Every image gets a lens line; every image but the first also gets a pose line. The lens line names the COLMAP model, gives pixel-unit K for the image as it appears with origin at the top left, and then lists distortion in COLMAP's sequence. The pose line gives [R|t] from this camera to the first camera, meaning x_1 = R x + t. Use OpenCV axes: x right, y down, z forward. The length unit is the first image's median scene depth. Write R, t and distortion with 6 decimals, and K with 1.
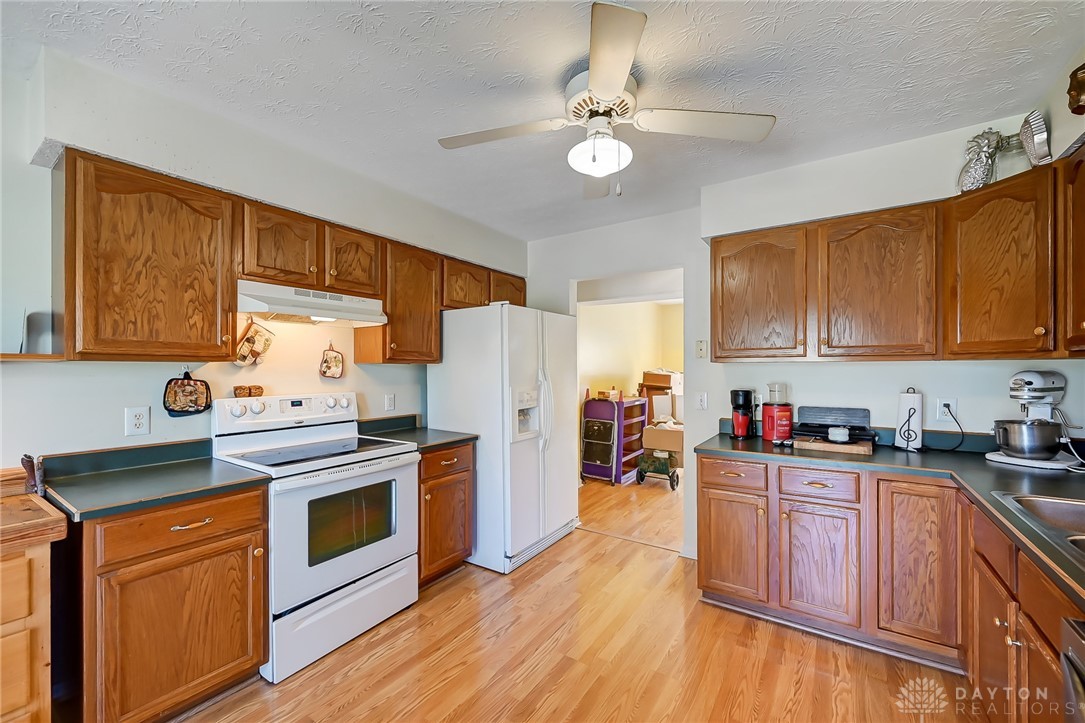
lens RADIAL K [[432.7, 0, 548.7], [0, 432.7, 371.1], [0, 0, 1]] dist [0.002047, -0.001407]
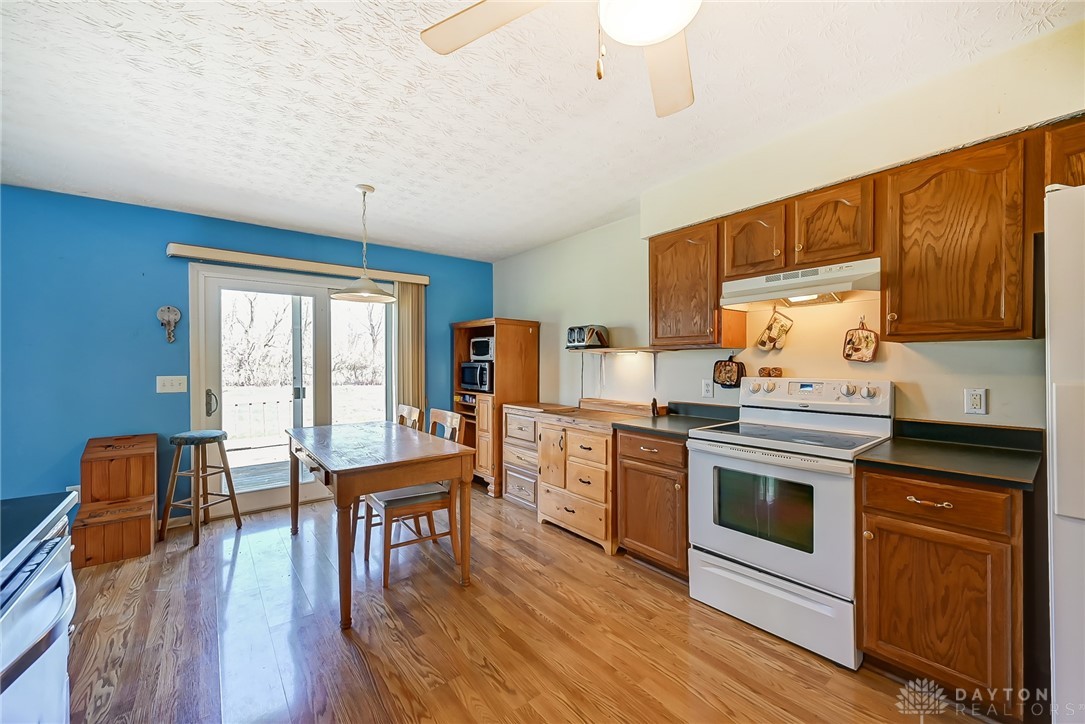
lens RADIAL K [[432.7, 0, 547.3], [0, 432.7, 366.8], [0, 0, 1]] dist [0.002047, -0.001407]
pose [[-0.309518, 0.013556, -0.950797, 0.623220], [0.001445, 0.999904, 0.013786, 0.016594], [0.950892, 0.002893, -0.309508, 0.859545]]
